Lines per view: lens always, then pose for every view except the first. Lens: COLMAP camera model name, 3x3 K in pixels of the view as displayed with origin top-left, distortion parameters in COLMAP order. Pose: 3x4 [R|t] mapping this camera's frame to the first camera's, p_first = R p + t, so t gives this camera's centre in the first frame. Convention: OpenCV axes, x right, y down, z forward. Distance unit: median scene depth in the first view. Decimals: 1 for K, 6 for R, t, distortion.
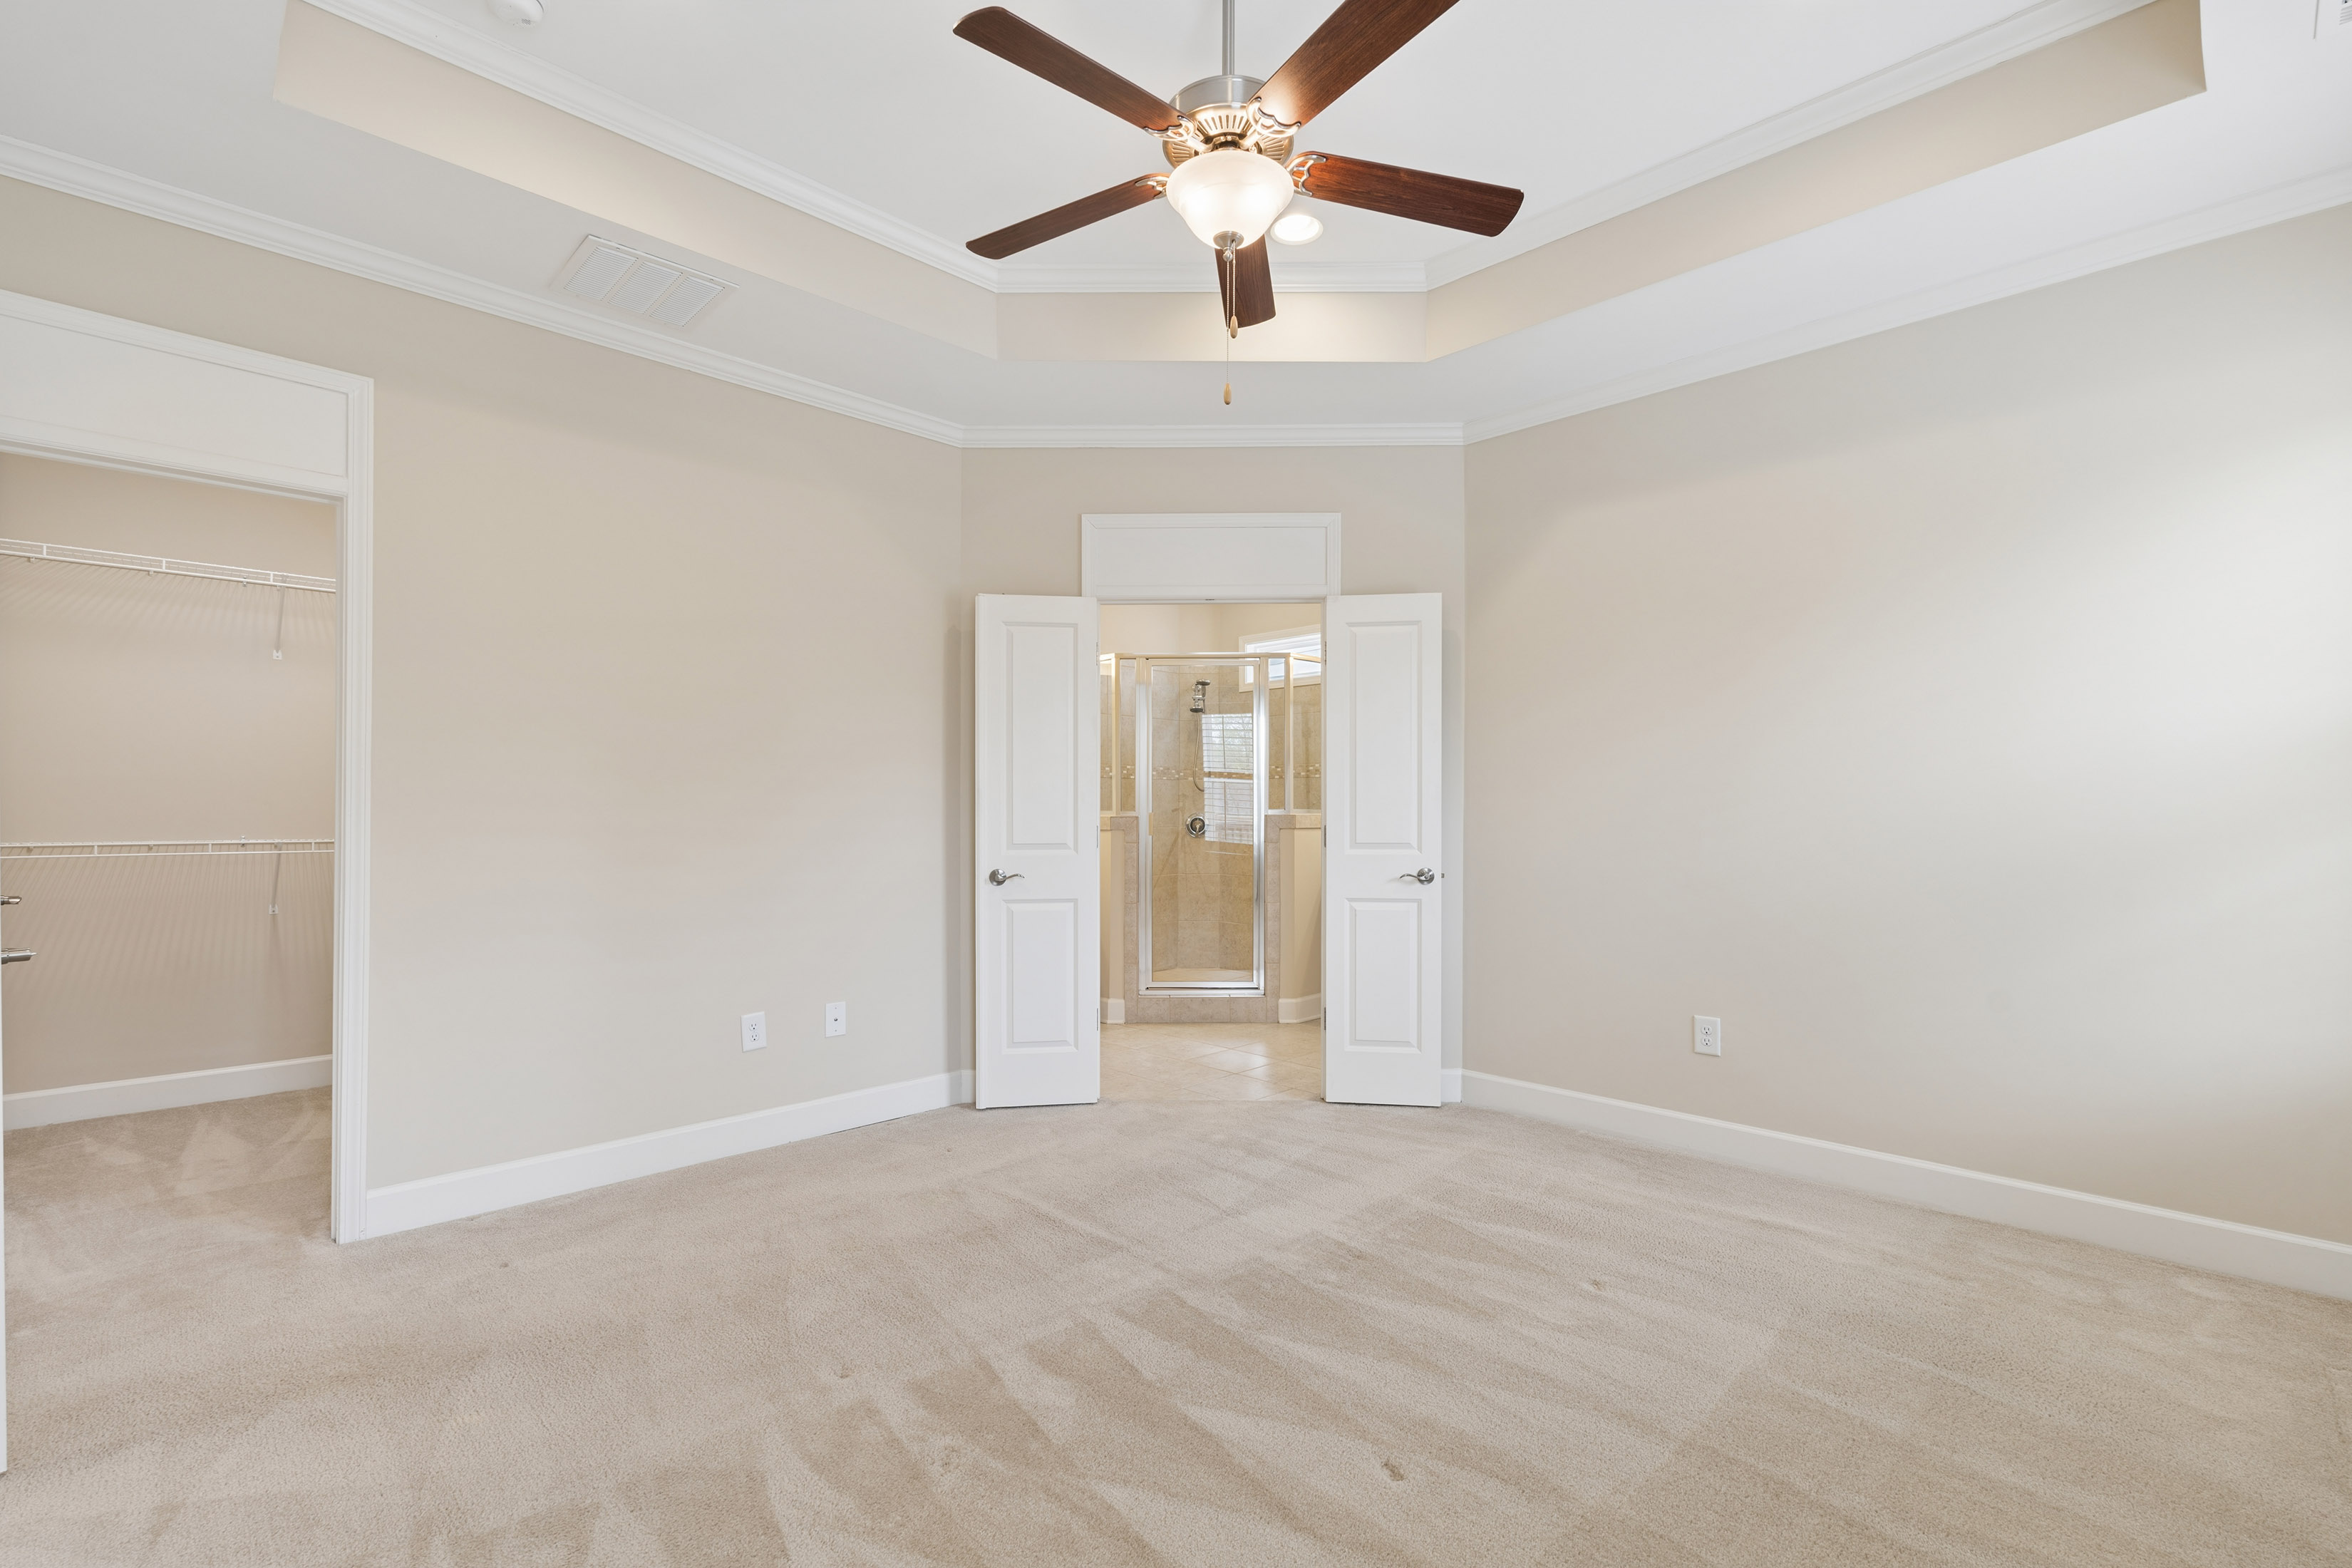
lens RADIAL K [[1029.2, 0, 1171.5], [0, 1029.2, 800.0], [0, 0, 1]] dist [-0.000370, 0.000404]
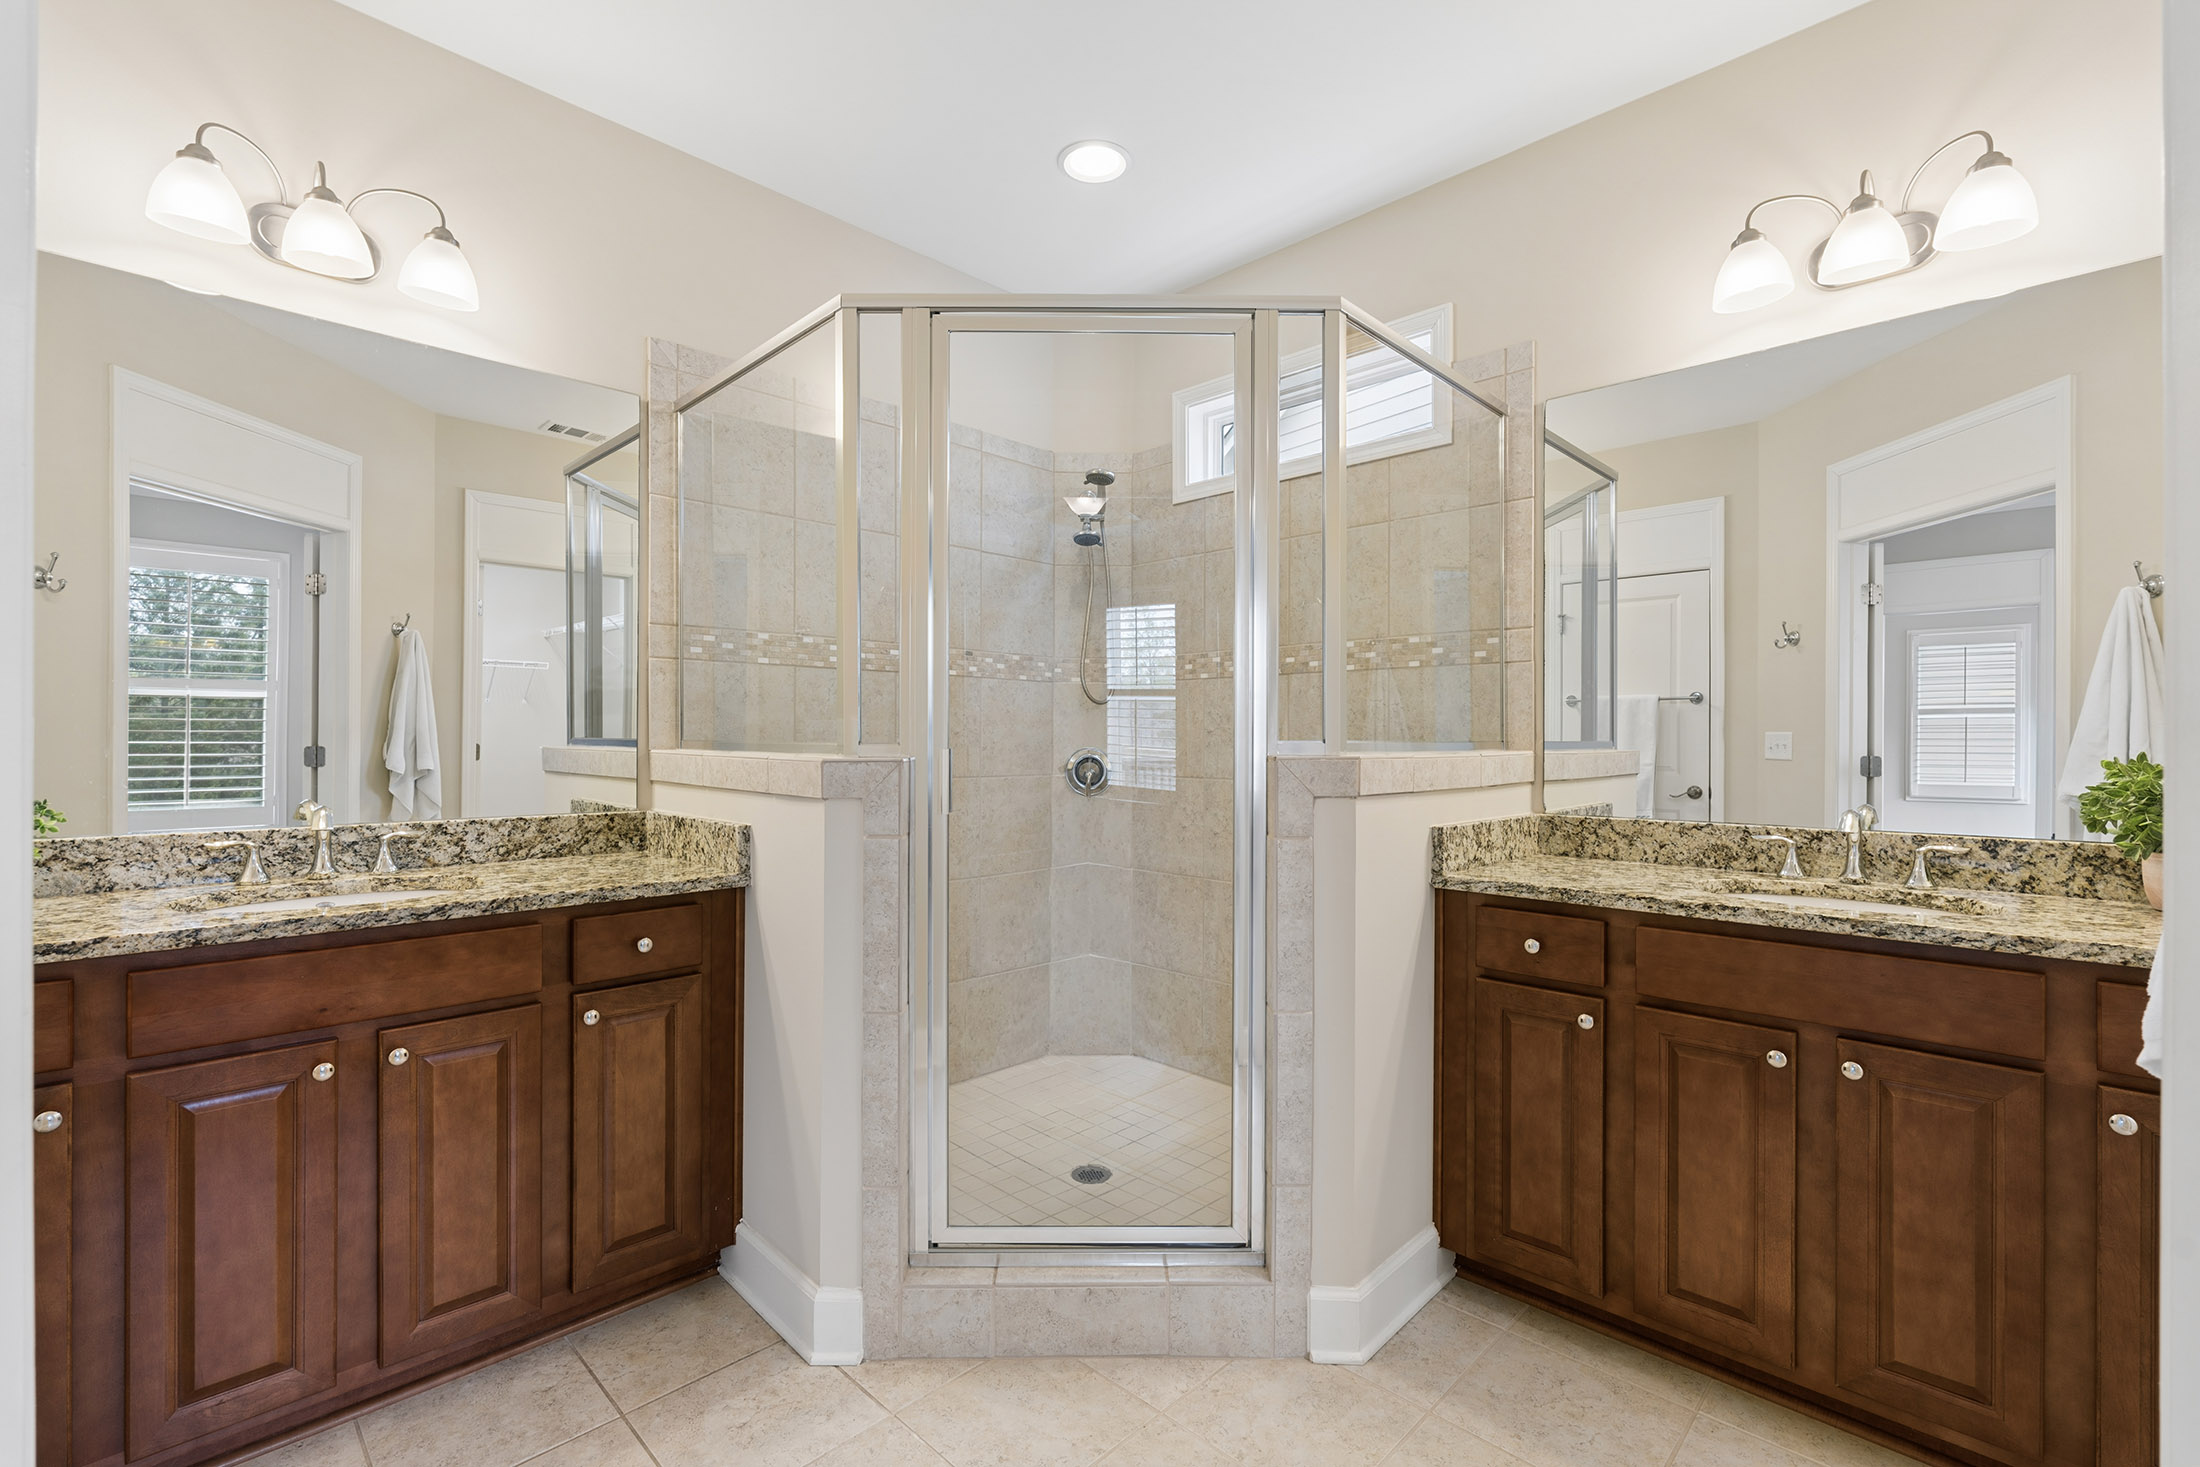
lens RADIAL K [[962.7, 0, 1095.7], [0, 962.7, 748.5], [0, 0, 1]] dist [-0.000370, 0.000404]
pose [[0.999862, 0.001327, 0.016548, 0.026770], [-0.001608, 0.999854, 0.017005, 0.006222], [-0.016523, -0.017029, 0.999718, 0.680545]]
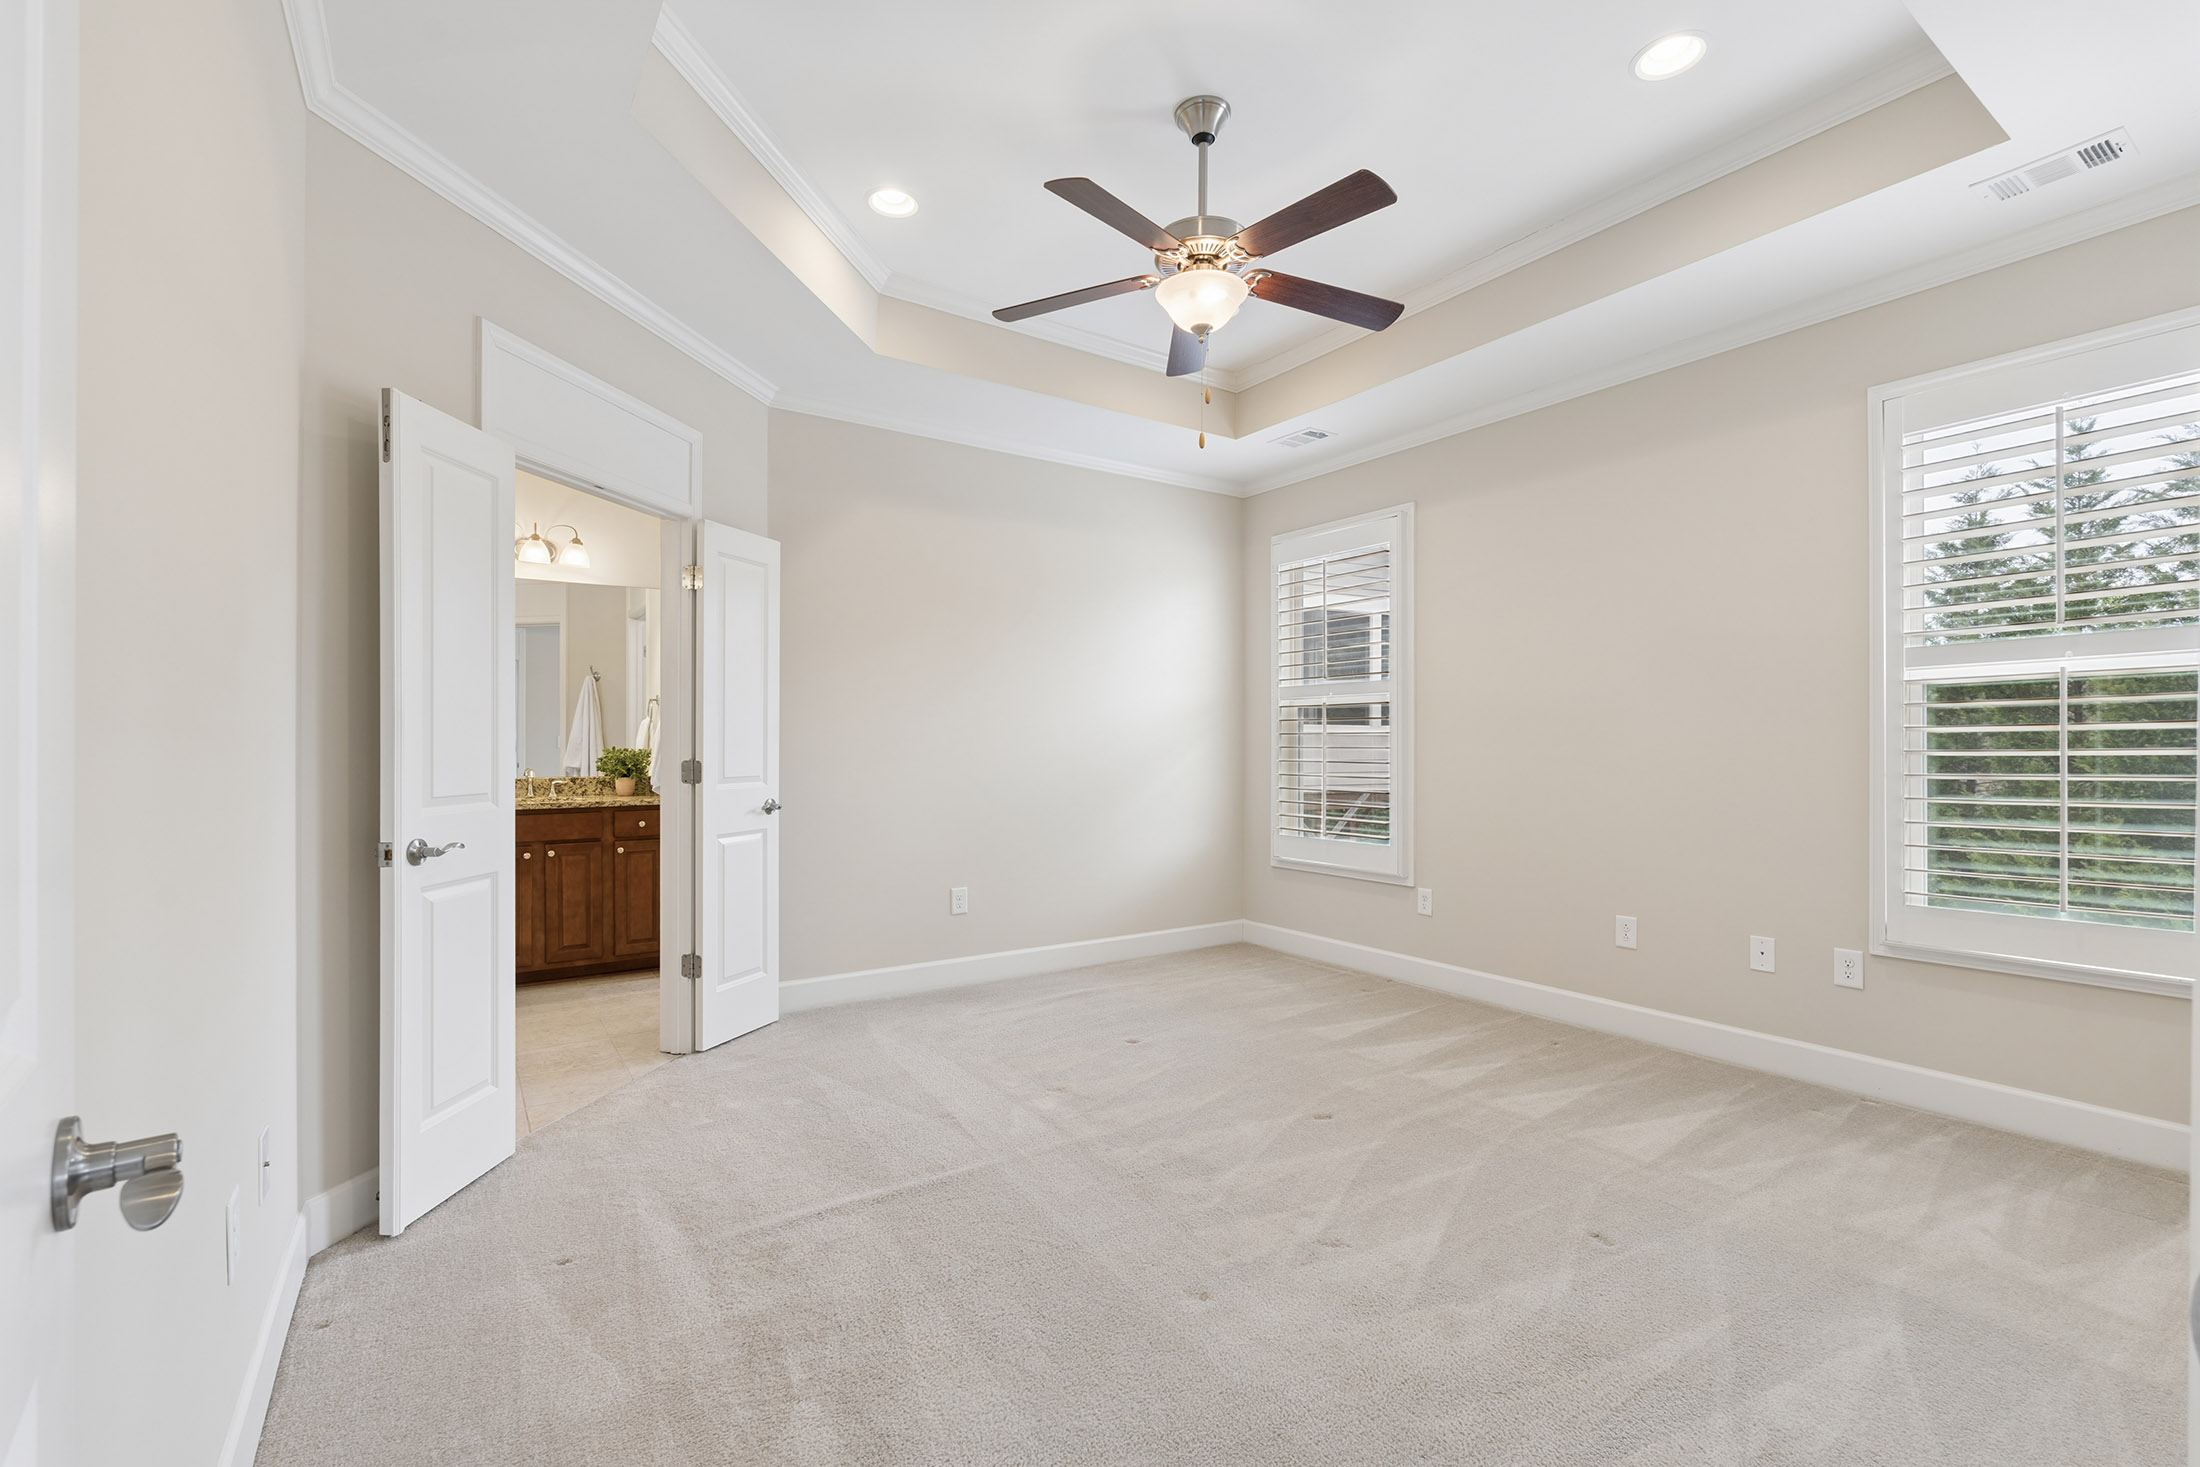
lens RADIAL K [[962.7, 0, 1095.7], [0, 962.7, 748.5], [0, 0, 1]] dist [-0.000370, 0.000404]
pose [[0.188421, -0.004921, 0.982076, -0.469420], [-0.012114, 0.999900, 0.007335, 0.001812], [-0.982014, -0.013279, 0.188342, 0.342339]]
